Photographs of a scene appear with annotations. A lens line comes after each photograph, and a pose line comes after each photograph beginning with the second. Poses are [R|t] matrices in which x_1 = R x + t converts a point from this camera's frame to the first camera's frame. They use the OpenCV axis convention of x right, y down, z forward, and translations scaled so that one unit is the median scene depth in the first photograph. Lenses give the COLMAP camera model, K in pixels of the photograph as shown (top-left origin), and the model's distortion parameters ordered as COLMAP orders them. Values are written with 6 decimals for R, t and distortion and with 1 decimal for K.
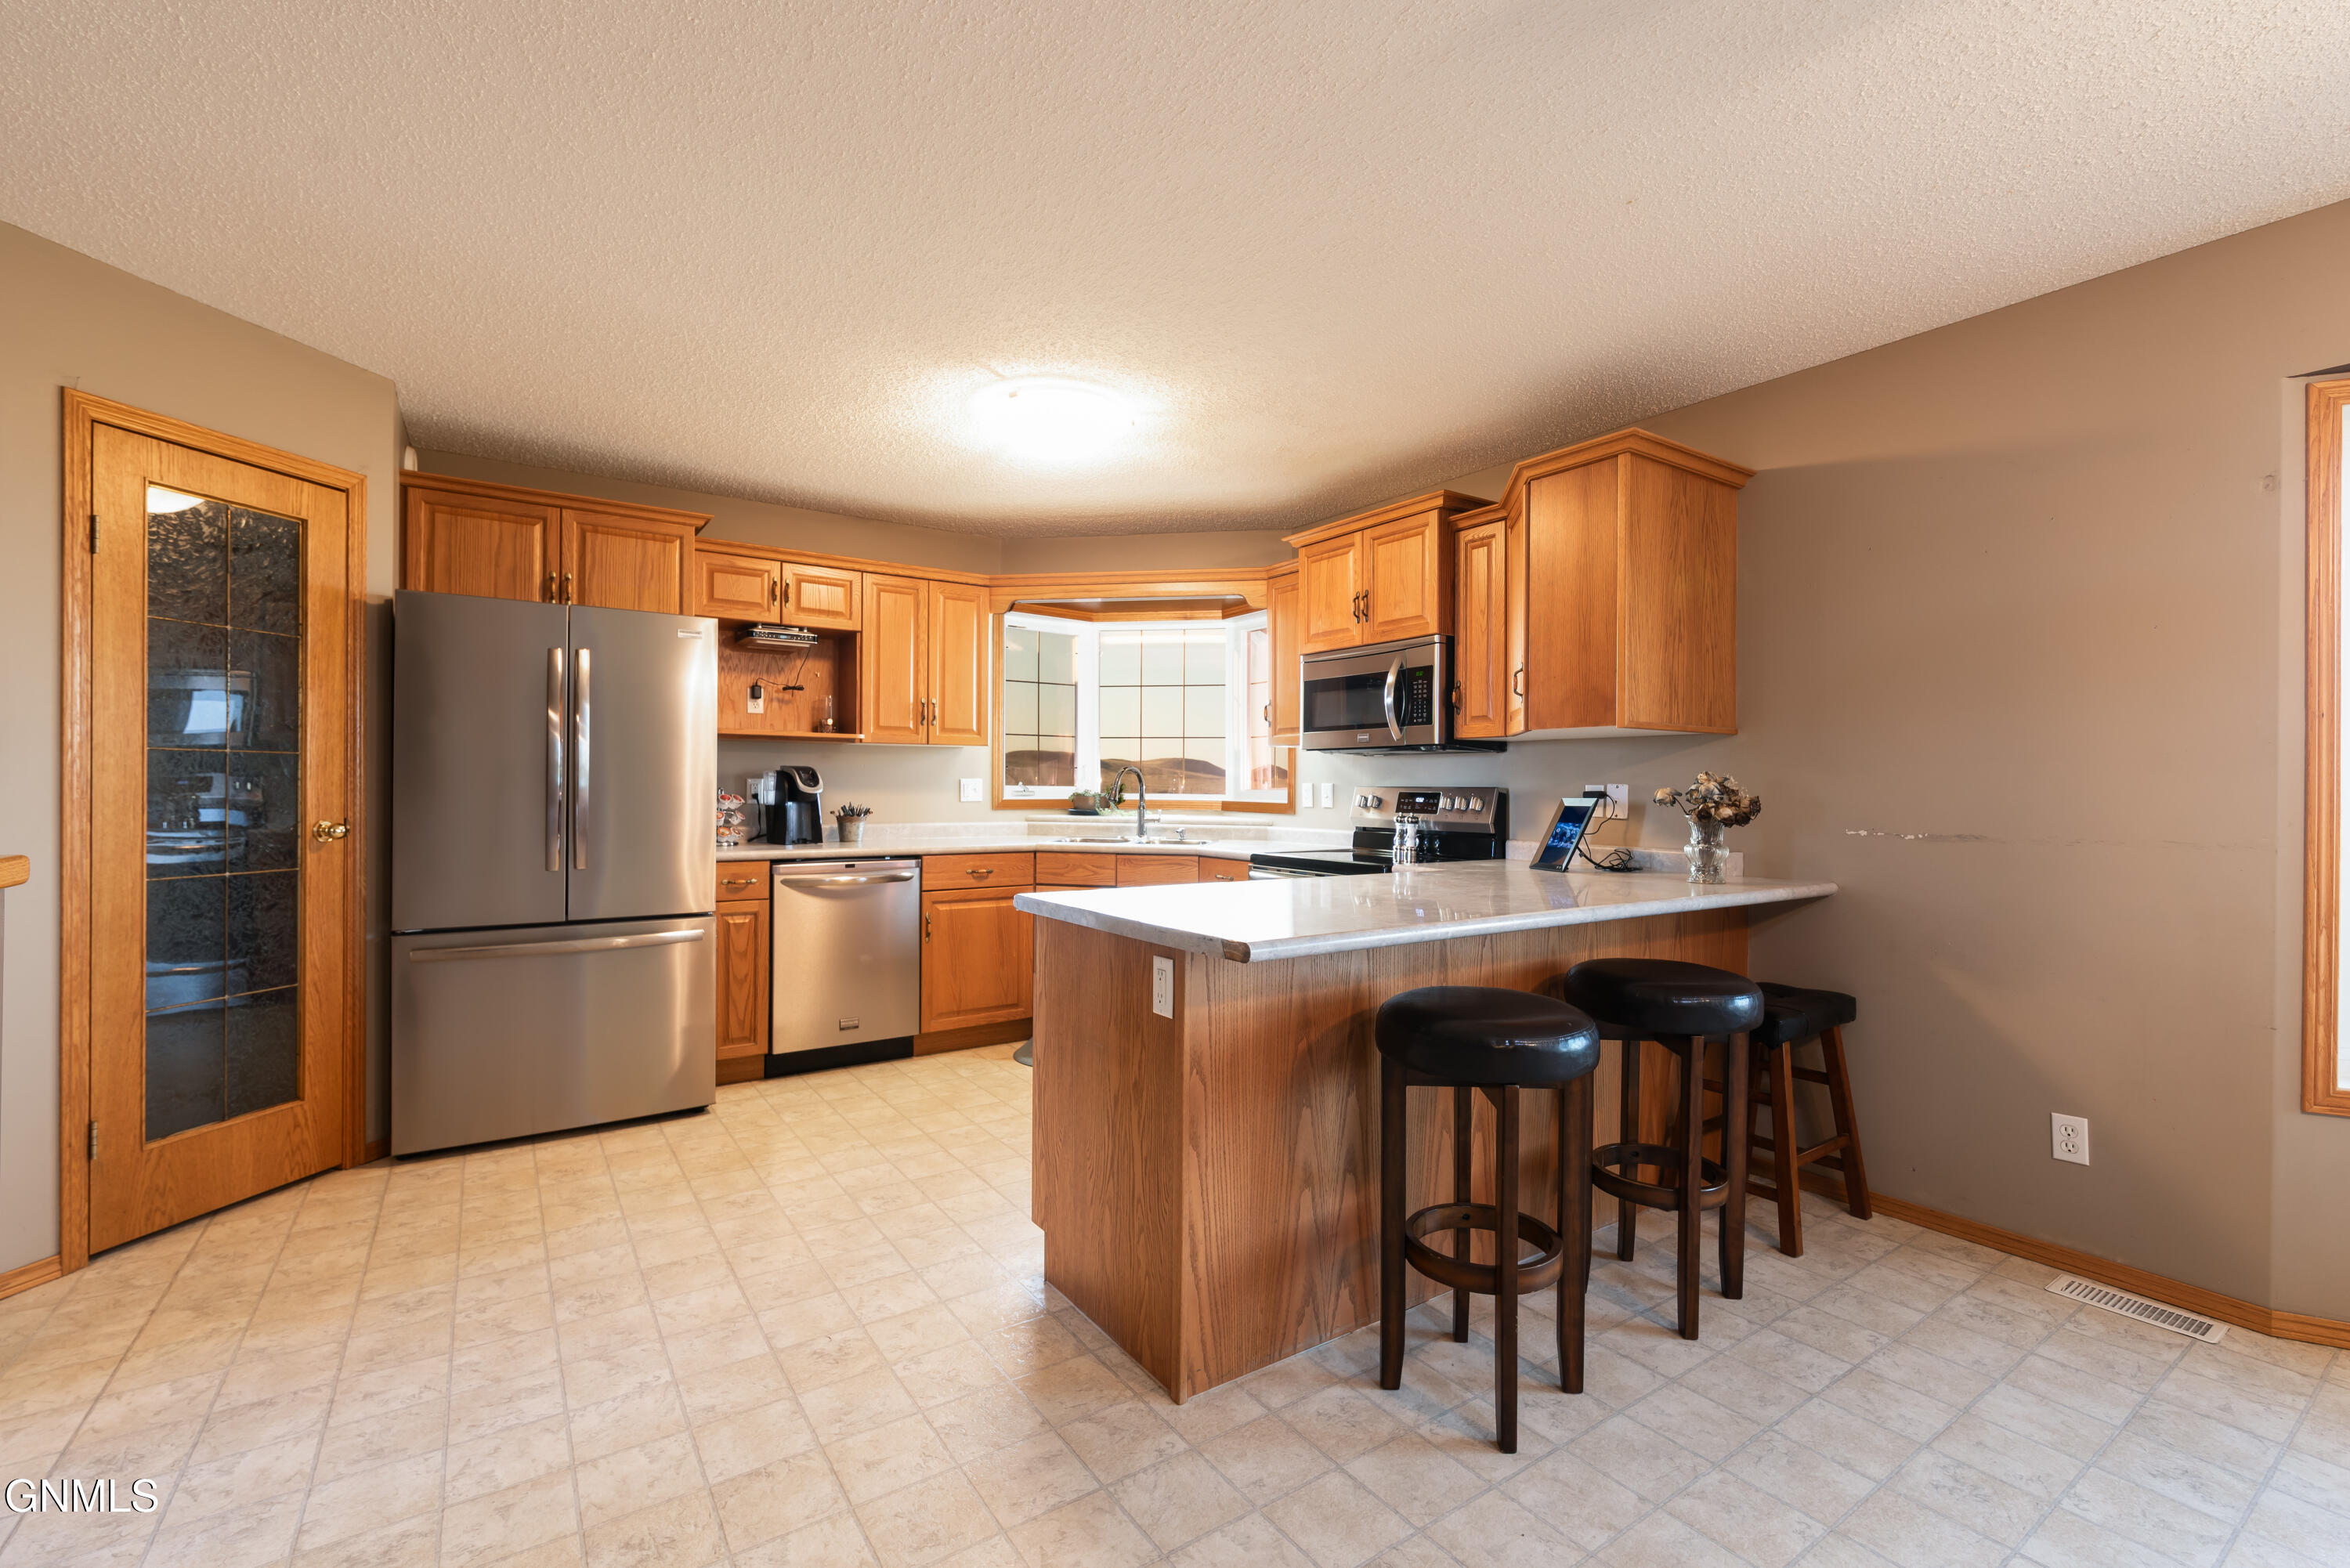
lens RADIAL K [[1008.7, 0, 1176.8], [0, 1008.7, 785.0], [0, 0, 1]] dist [-0.000495, -0.000177]
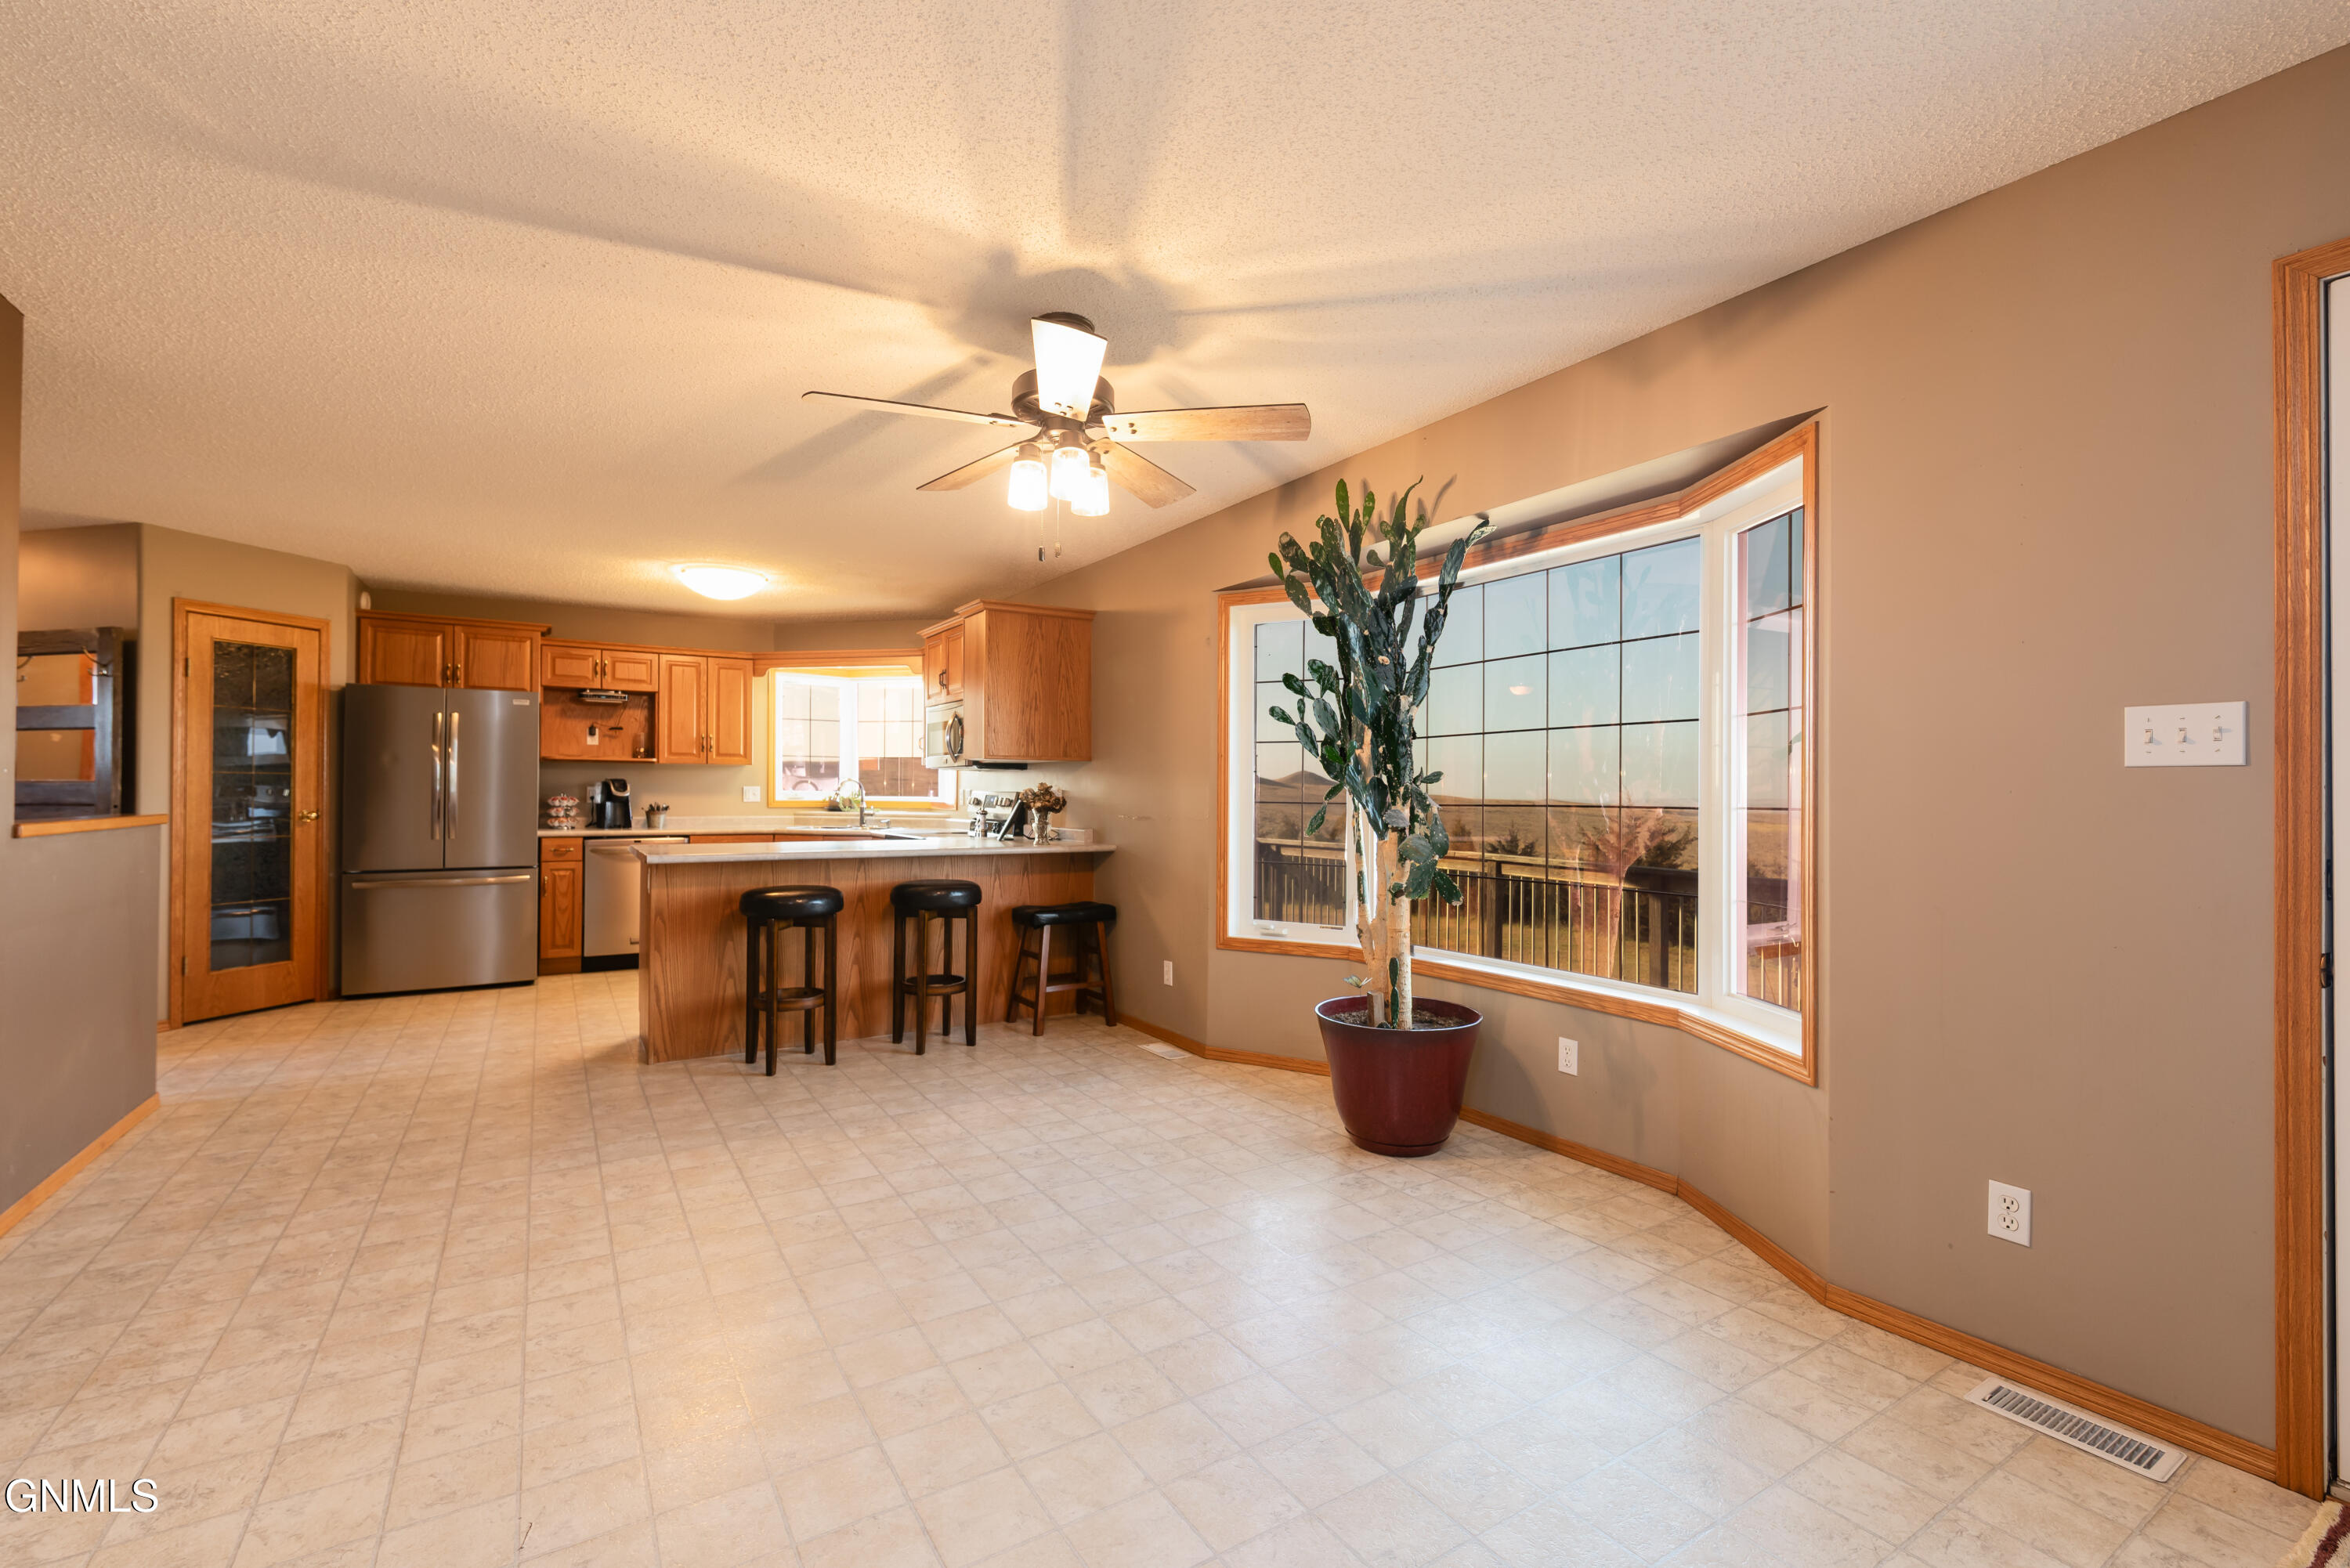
lens RADIAL K [[1008.7, 0, 1178.8], [0, 1008.7, 784.4], [0, 0, 1]] dist [-0.000495, -0.000177]
pose [[0.999243, -0.001187, -0.038872, 0.788836], [0.000882, 0.999969, -0.007848, 0.004116], [0.038880, 0.007807, 0.999213, -0.749029]]
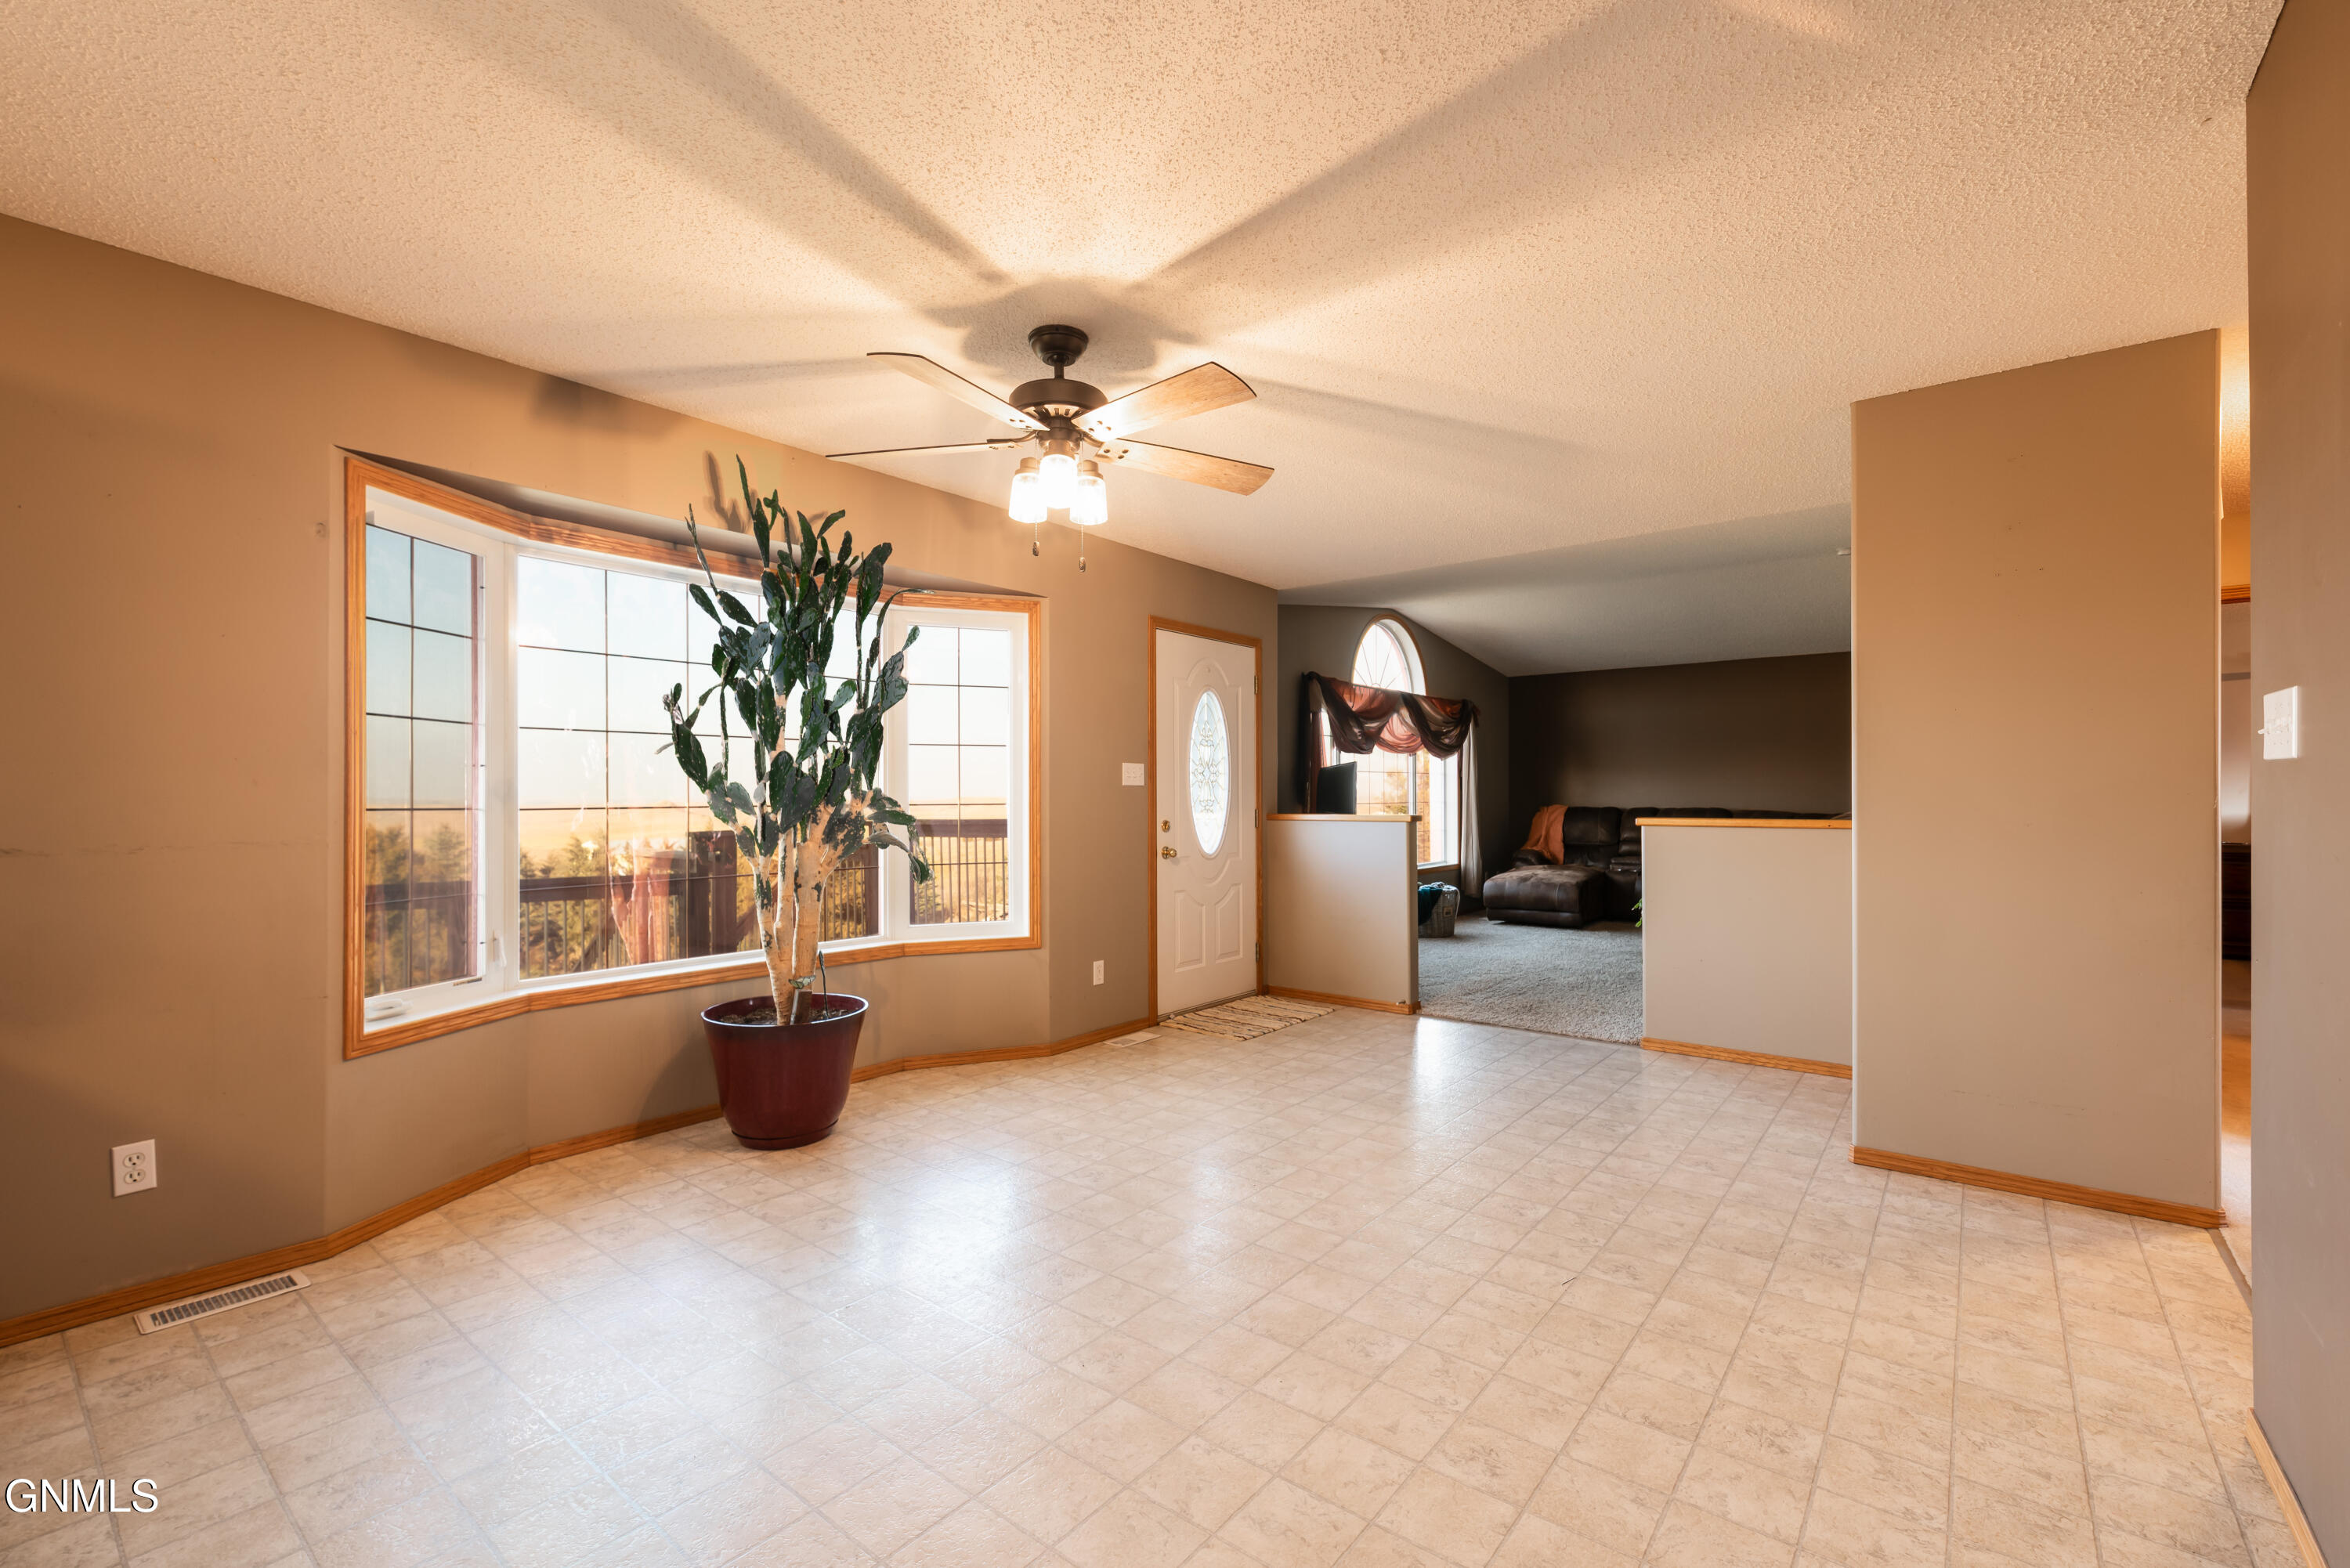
lens RADIAL K [[1008.7, 0, 1180.3], [0, 1008.7, 792.2], [0, 0, 1]] dist [-0.000495, -0.000177]
pose [[-0.294822, -0.000949, 0.955552, -0.232142], [-0.003629, 0.999993, -0.000126, 0.000084], [-0.955545, -0.003505, -0.294824, 0.282574]]
